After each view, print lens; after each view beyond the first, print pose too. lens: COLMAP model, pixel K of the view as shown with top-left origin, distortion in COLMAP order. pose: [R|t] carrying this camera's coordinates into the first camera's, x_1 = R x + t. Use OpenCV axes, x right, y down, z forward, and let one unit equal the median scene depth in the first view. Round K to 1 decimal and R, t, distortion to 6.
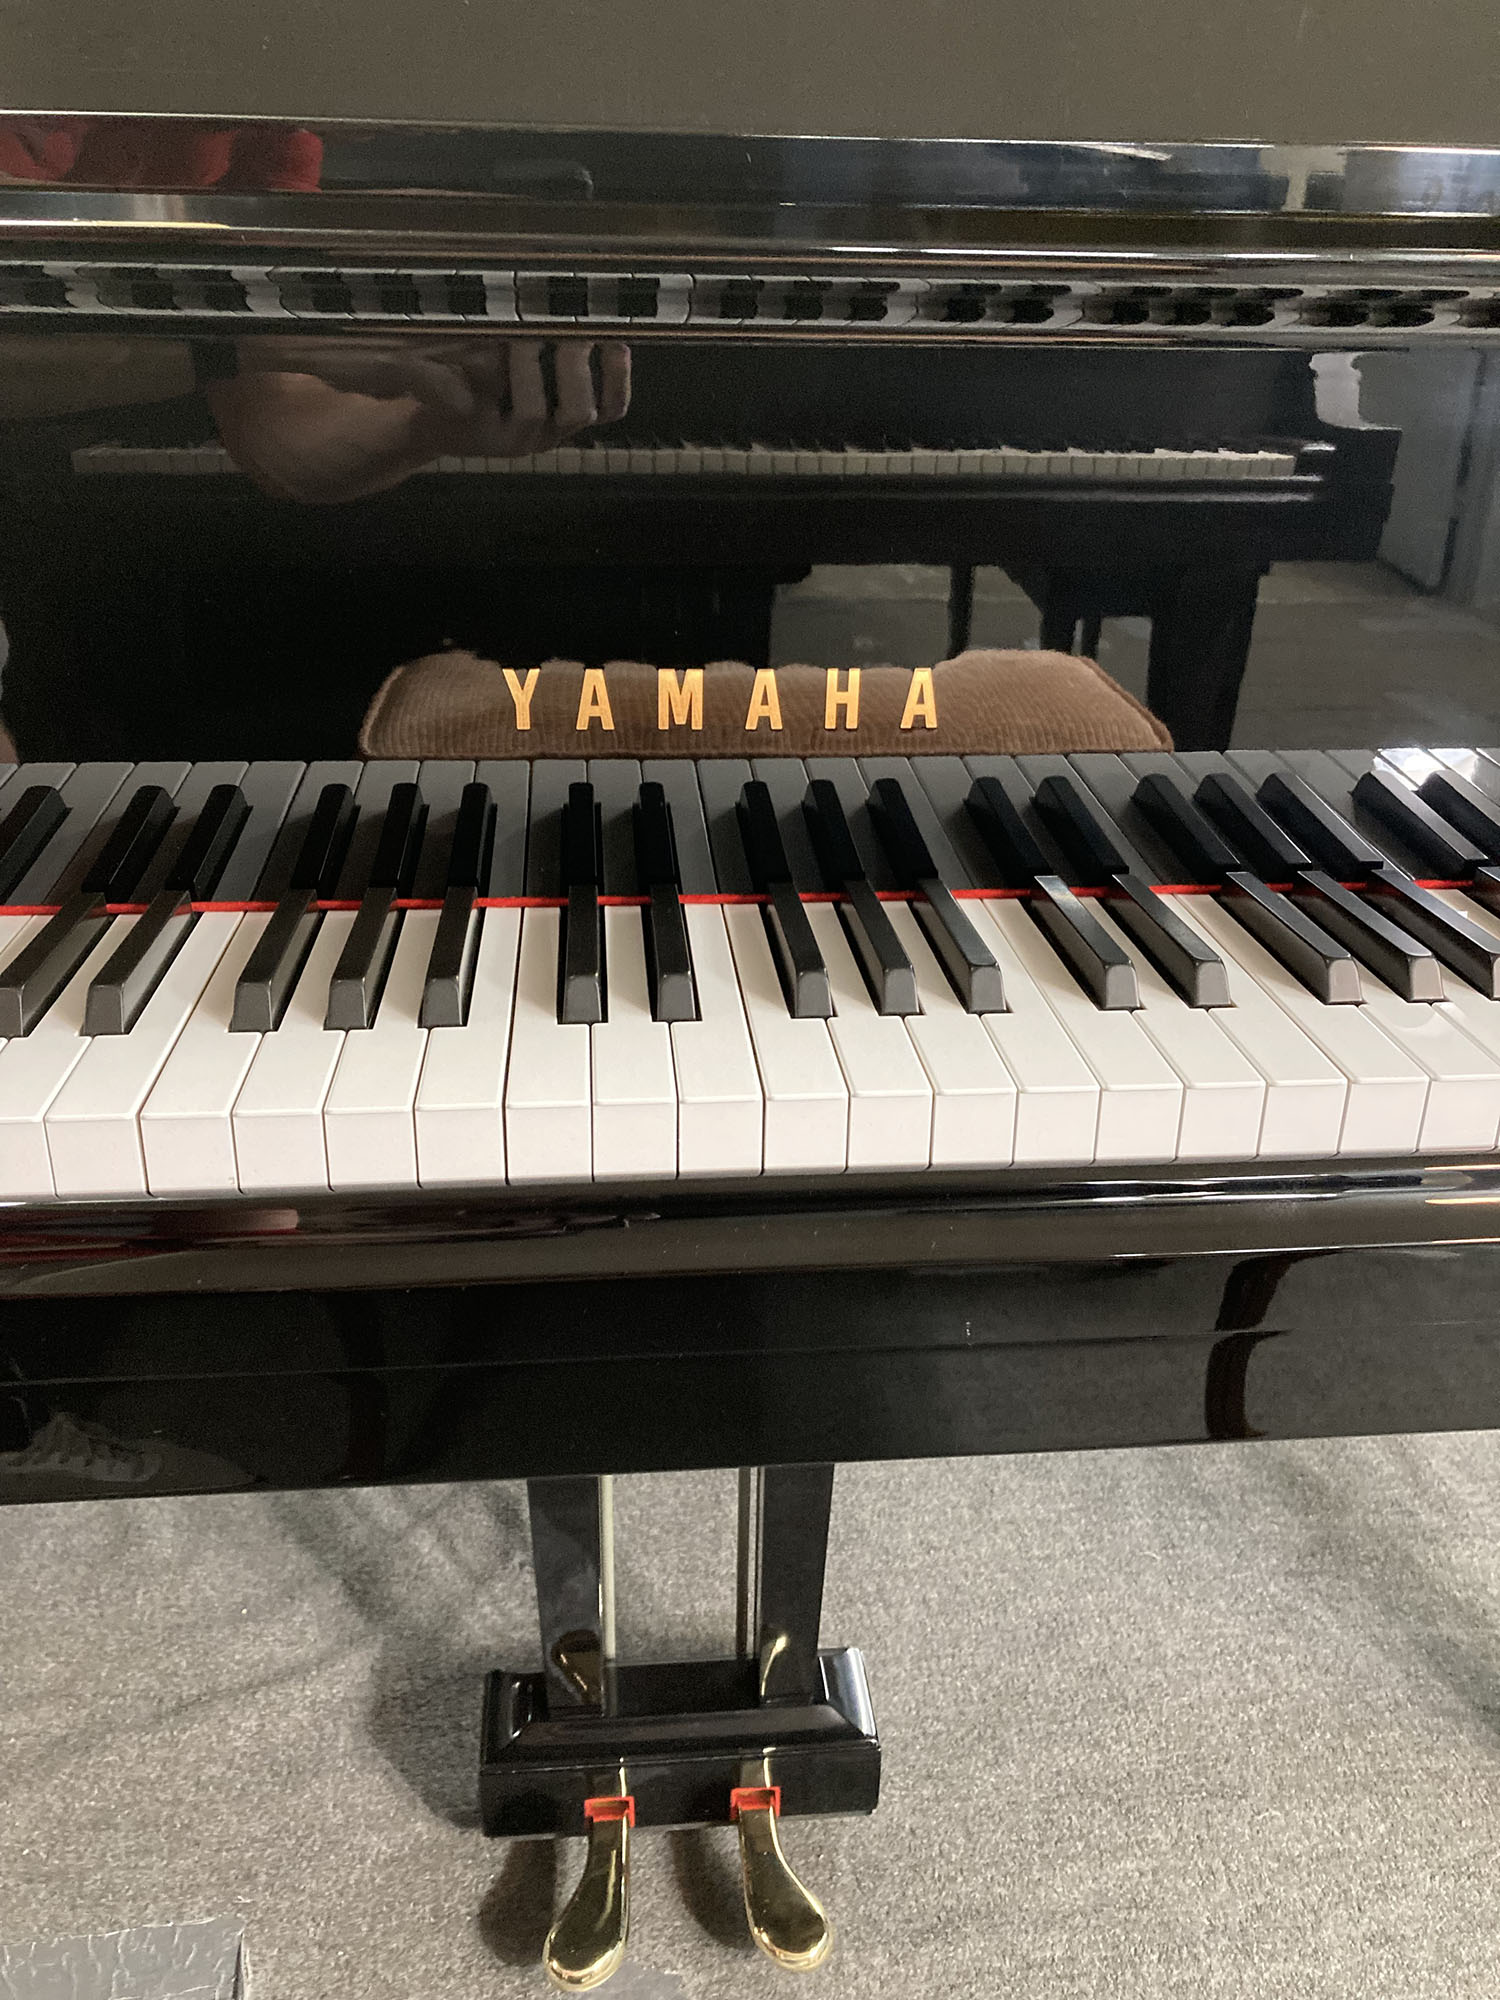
lens RADIAL K [[1605.9, 0, 766.6], [0, 1605.9, 967.0], [0, 0, 1]] dist [0.003605, 0.014529]
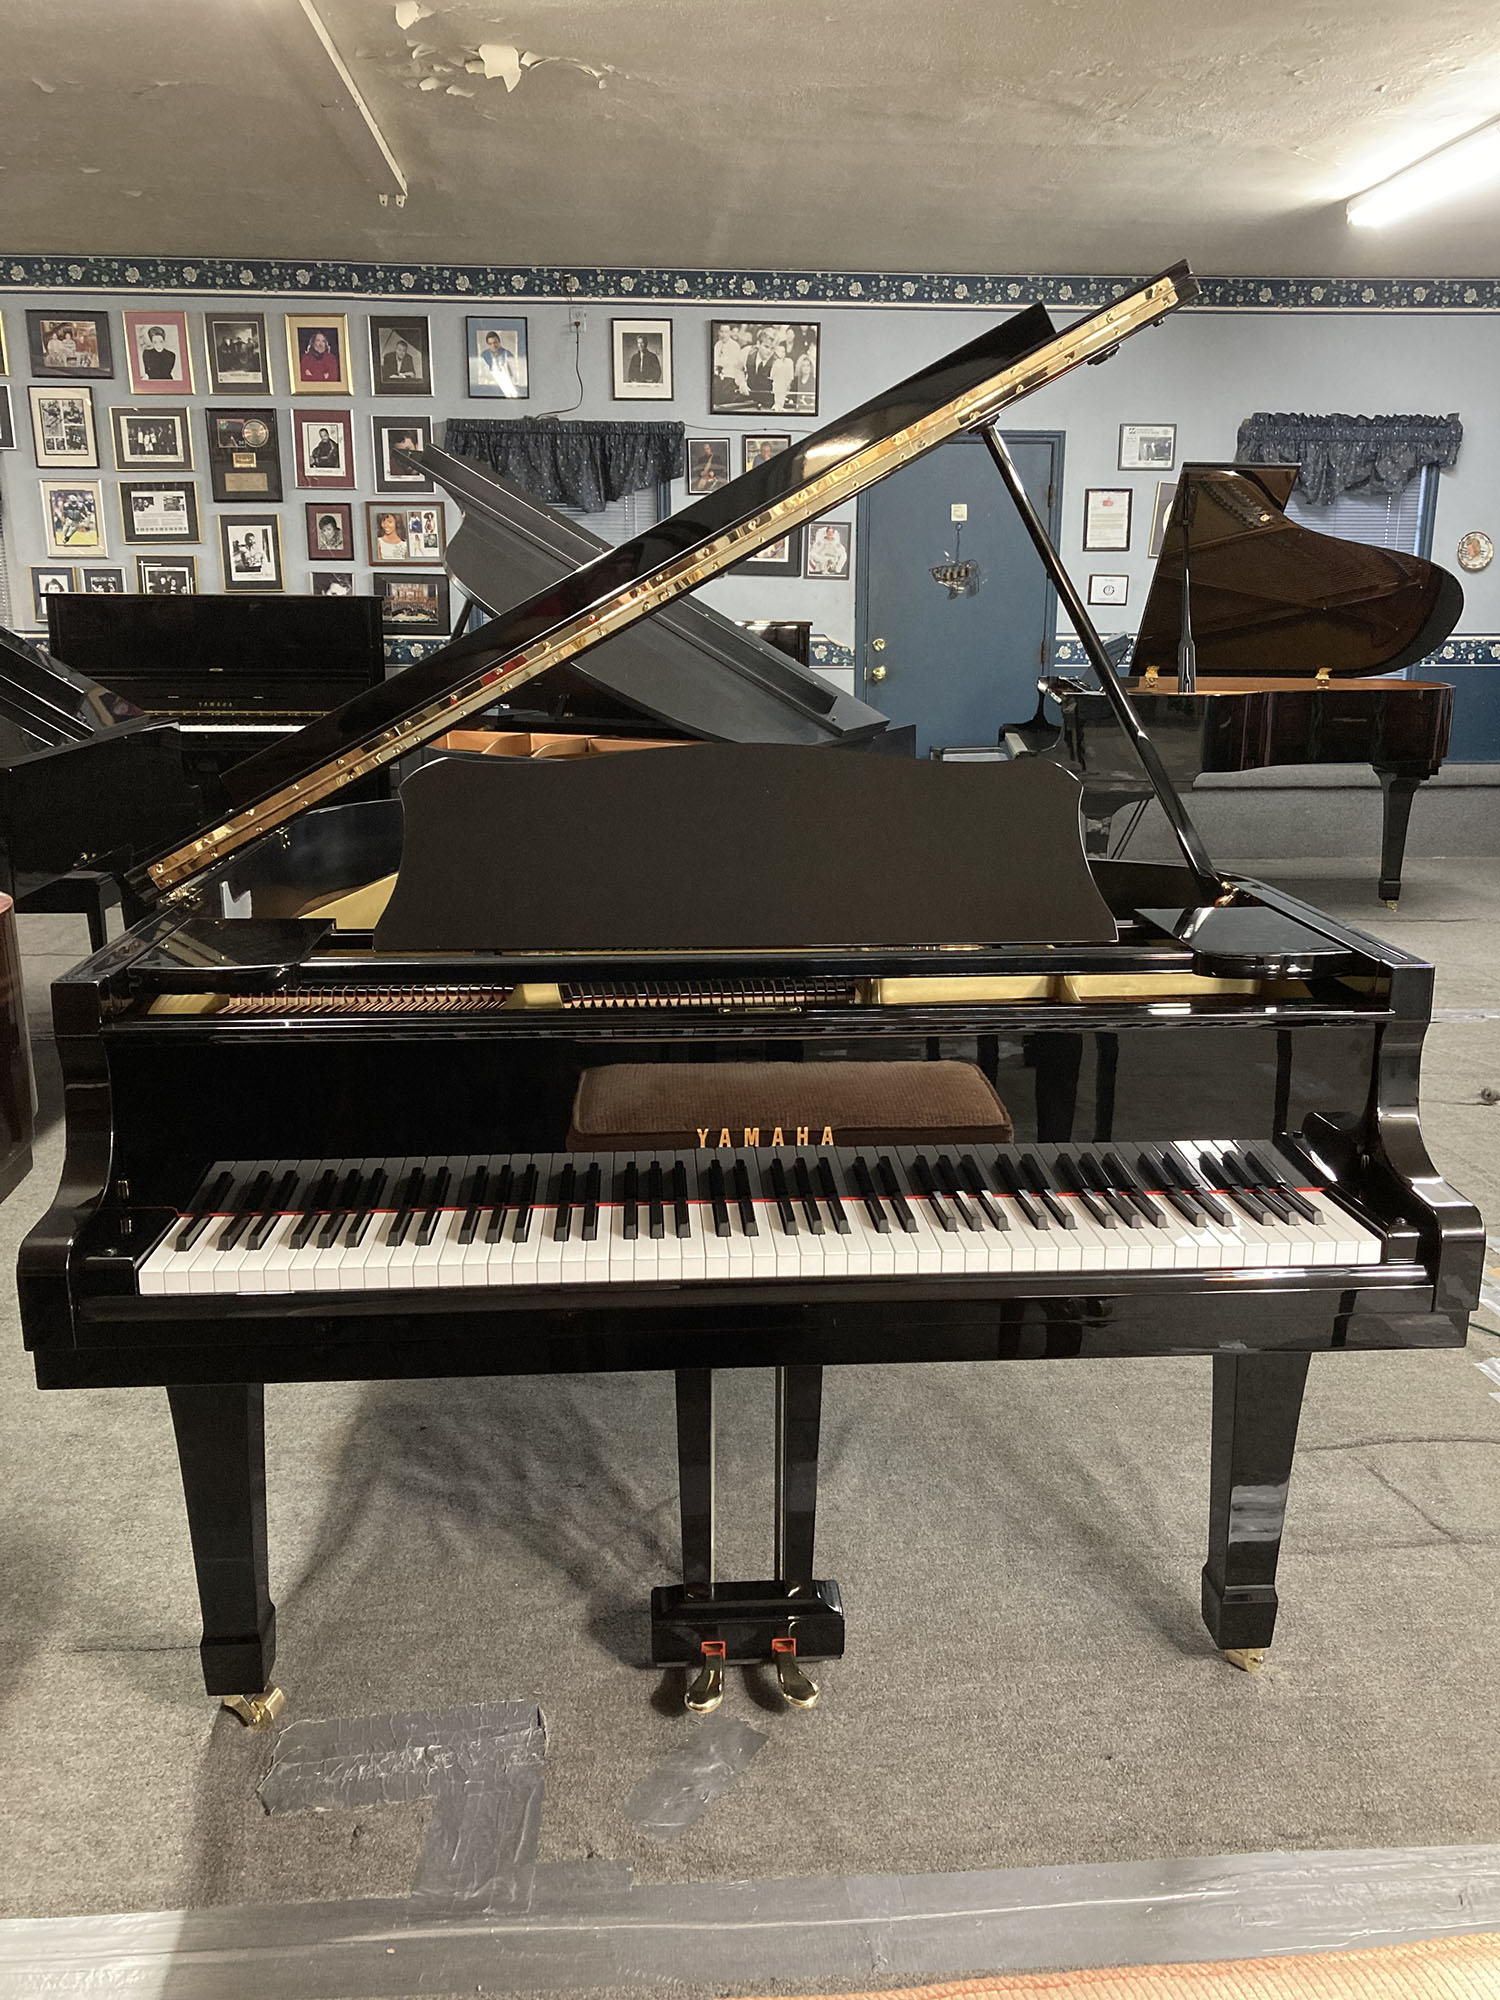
lens RADIAL K [[1605.9, 0, 766.6], [0, 1605.9, 967.0], [0, 0, 1]] dist [0.003605, 0.014529]
pose [[0.999561, -0.010052, -0.027883, 0.036810], [0.004376, 0.980469, -0.196626, 0.069691], [0.029315, 0.196417, 0.980082, -1.173117]]
